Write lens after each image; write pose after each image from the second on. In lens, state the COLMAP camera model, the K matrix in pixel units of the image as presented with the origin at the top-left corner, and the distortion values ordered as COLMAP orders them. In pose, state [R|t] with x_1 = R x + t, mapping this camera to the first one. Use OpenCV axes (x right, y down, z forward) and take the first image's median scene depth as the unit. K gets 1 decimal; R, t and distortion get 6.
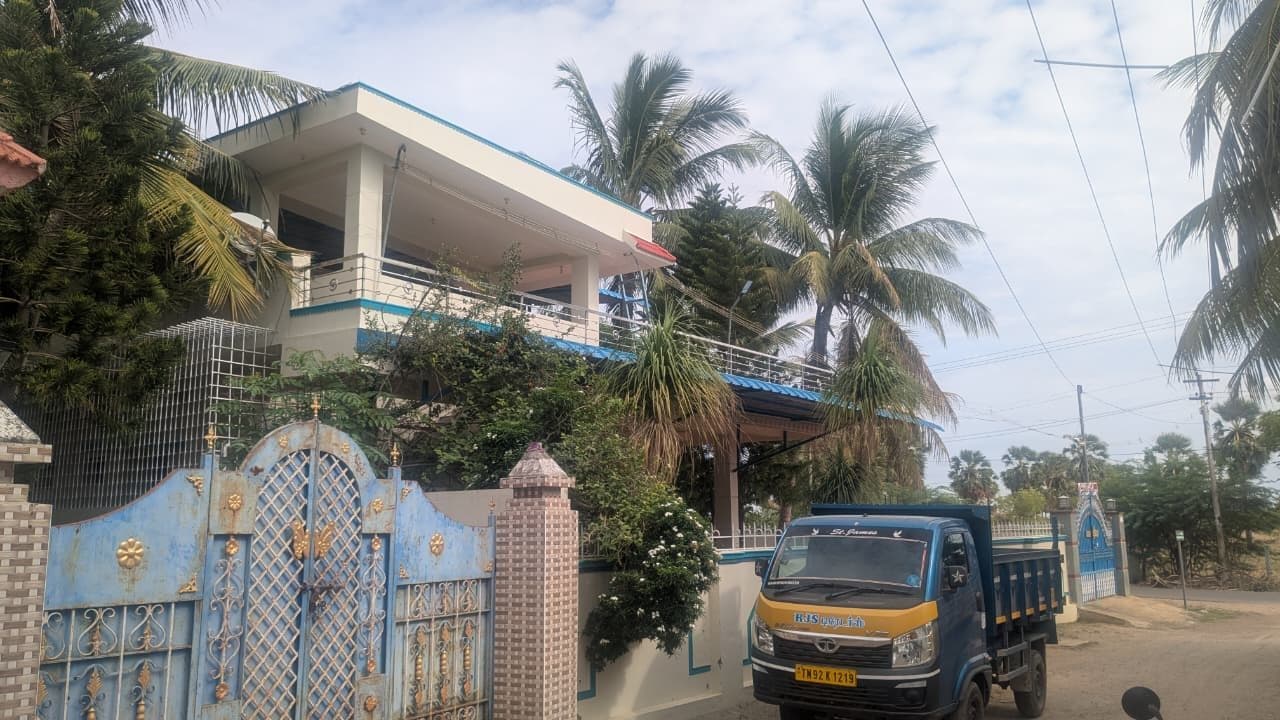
lens RADIAL K [[1036.0, 0, 640.0], [0, 1036.0, 360.0], [0, 0, 1]] dist [0.002400, 0.001107]
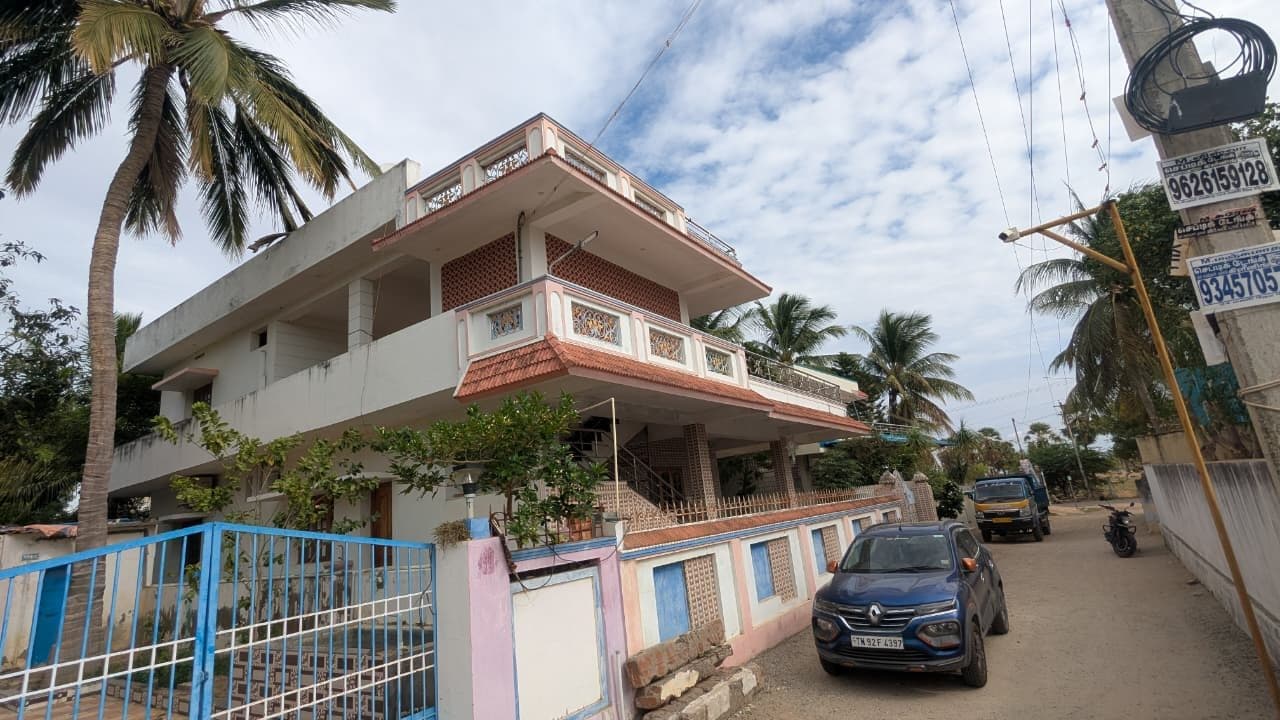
lens RADIAL K [[609.7, 0, 640.3], [0, 609.7, 366.3], [0, 0, 1]] dist [-0.000386, 0.000203]
pose [[0.989950, -0.116340, -0.080399, -0.940256], [0.110016, 0.990780, -0.079061, -0.248923], [0.088855, 0.069421, 0.993622, -1.489737]]
